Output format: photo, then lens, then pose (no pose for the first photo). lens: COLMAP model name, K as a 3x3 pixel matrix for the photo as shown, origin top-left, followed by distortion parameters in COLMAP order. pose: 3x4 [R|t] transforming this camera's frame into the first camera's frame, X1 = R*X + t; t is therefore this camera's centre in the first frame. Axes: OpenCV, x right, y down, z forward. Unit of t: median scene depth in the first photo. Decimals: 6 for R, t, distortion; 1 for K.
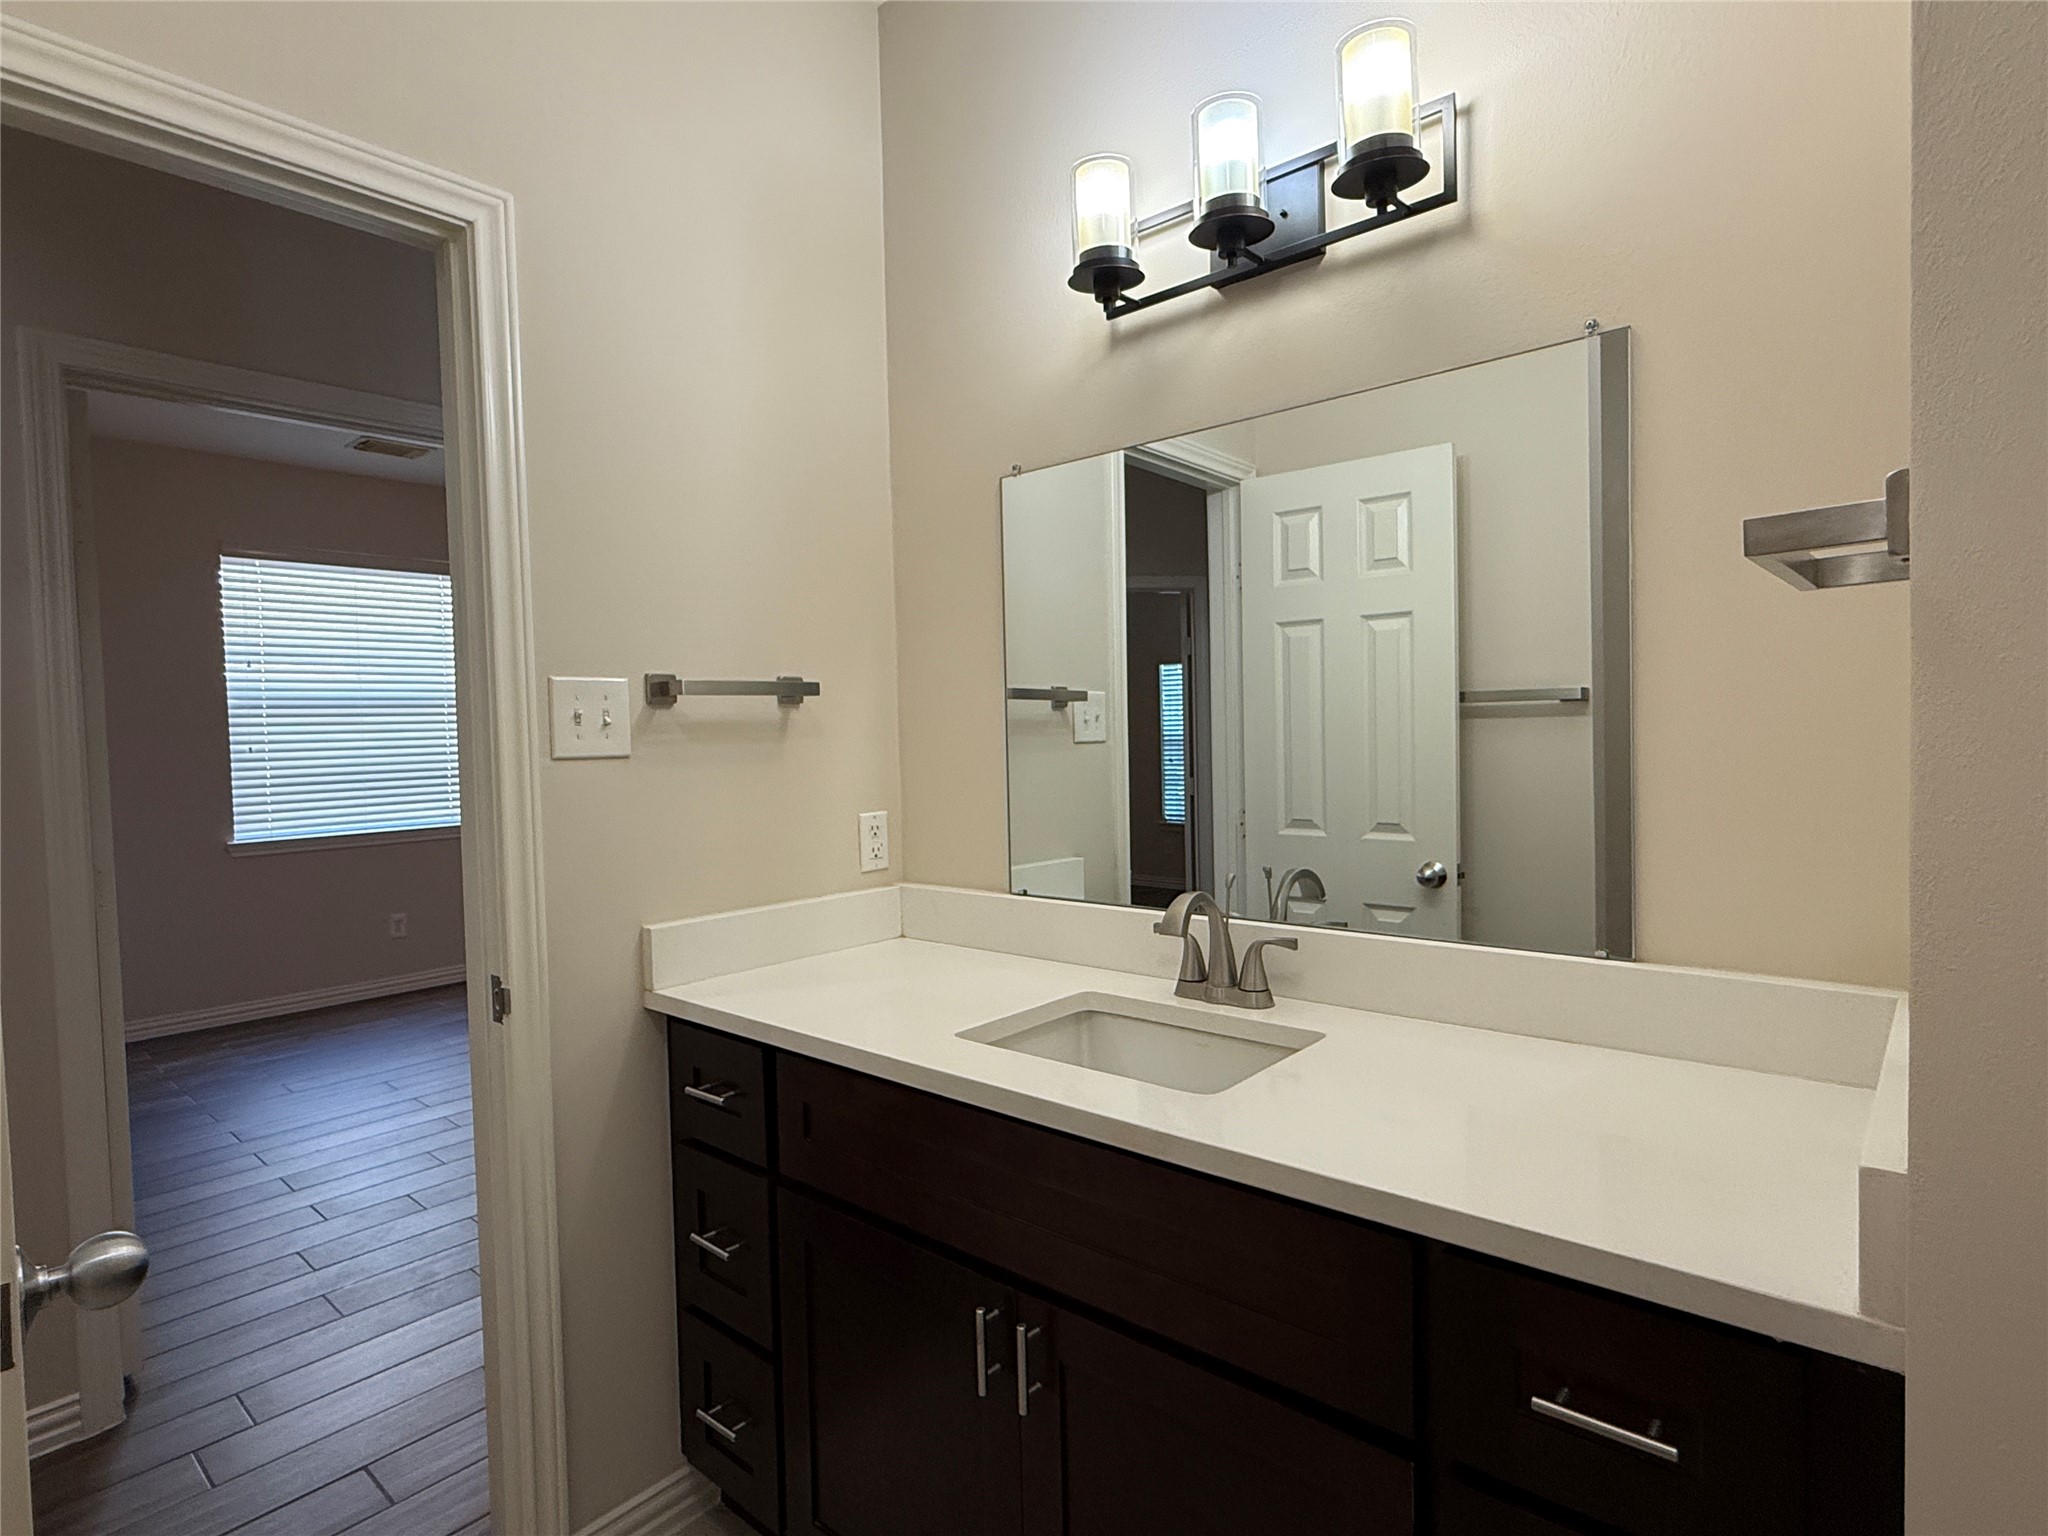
lens RADIAL K [[1060.8, 0, 1024.0], [0, 1060.8, 768.0], [0, 0, 1]] dist [0.000809, 0.000989]
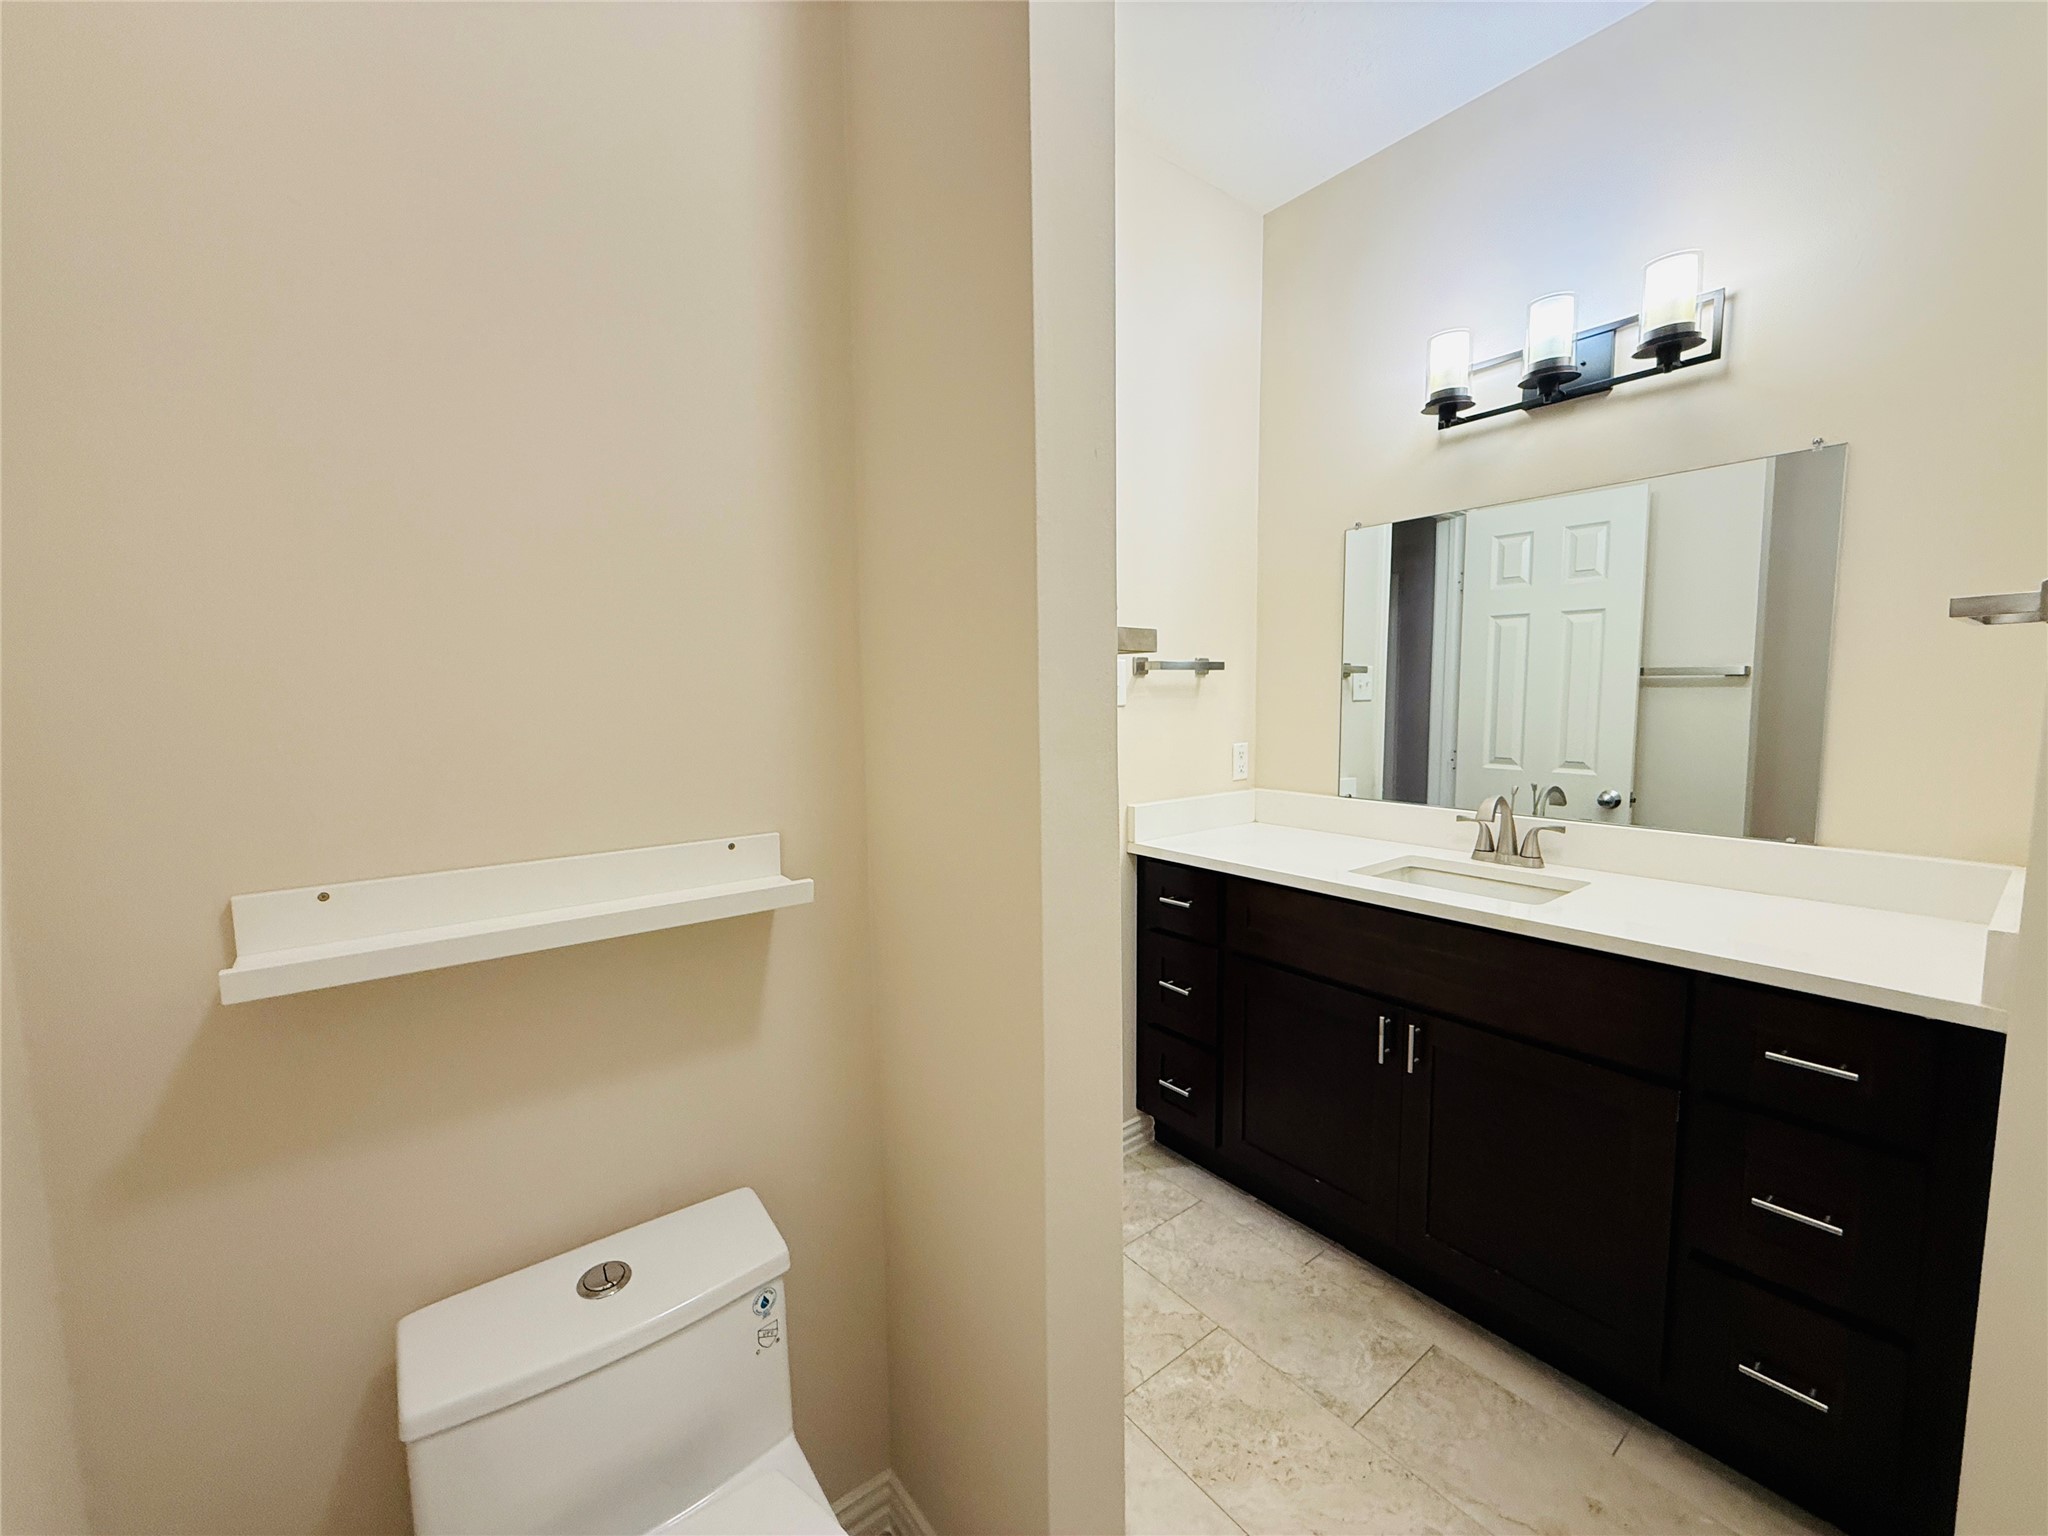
lens RADIAL K [[824.9, 0, 1024.0], [0, 824.9, 768.0], [0, 0, 1]] dist [0.000763, 0.003332]
pose [[0.982846, 0.032238, -0.181587, -0.293211], [-0.020221, 0.997505, 0.067643, 0.002468], [0.183315, -0.062810, 0.981046, -0.343029]]
